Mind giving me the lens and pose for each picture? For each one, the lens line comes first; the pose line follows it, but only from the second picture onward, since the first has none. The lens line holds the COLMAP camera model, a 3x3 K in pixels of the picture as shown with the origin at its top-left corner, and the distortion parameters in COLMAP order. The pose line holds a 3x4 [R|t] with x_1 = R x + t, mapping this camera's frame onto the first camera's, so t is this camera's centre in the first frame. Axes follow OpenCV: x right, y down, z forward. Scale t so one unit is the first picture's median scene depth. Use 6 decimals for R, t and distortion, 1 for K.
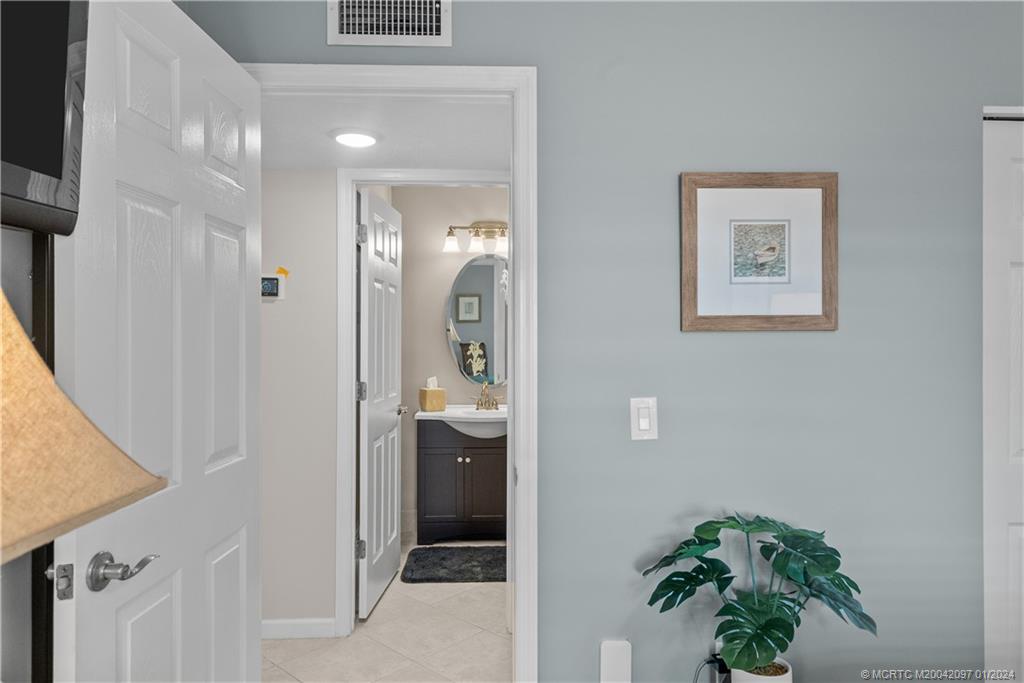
lens RADIAL K [[648.3, 0, 512.0], [0, 648.3, 341.5], [0, 0, 1]] dist [0.001957, 0.000386]
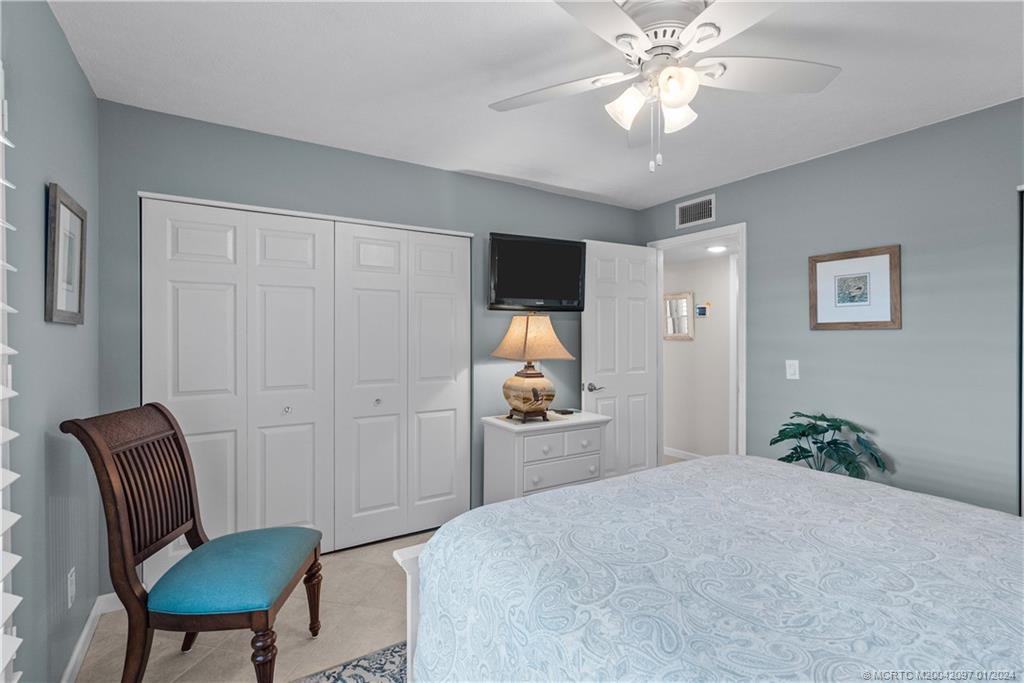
lens RADIAL K [[470.4, 0, 512.0], [0, 470.4, 341.5], [0, 0, 1]] dist [-0.000141, -0.000025]
pose [[0.514656, 0.012347, -0.857308, 1.090072], [-0.003934, 0.999920, 0.012039, 0.006961], [0.857388, -0.002823, 0.514663, -0.652708]]
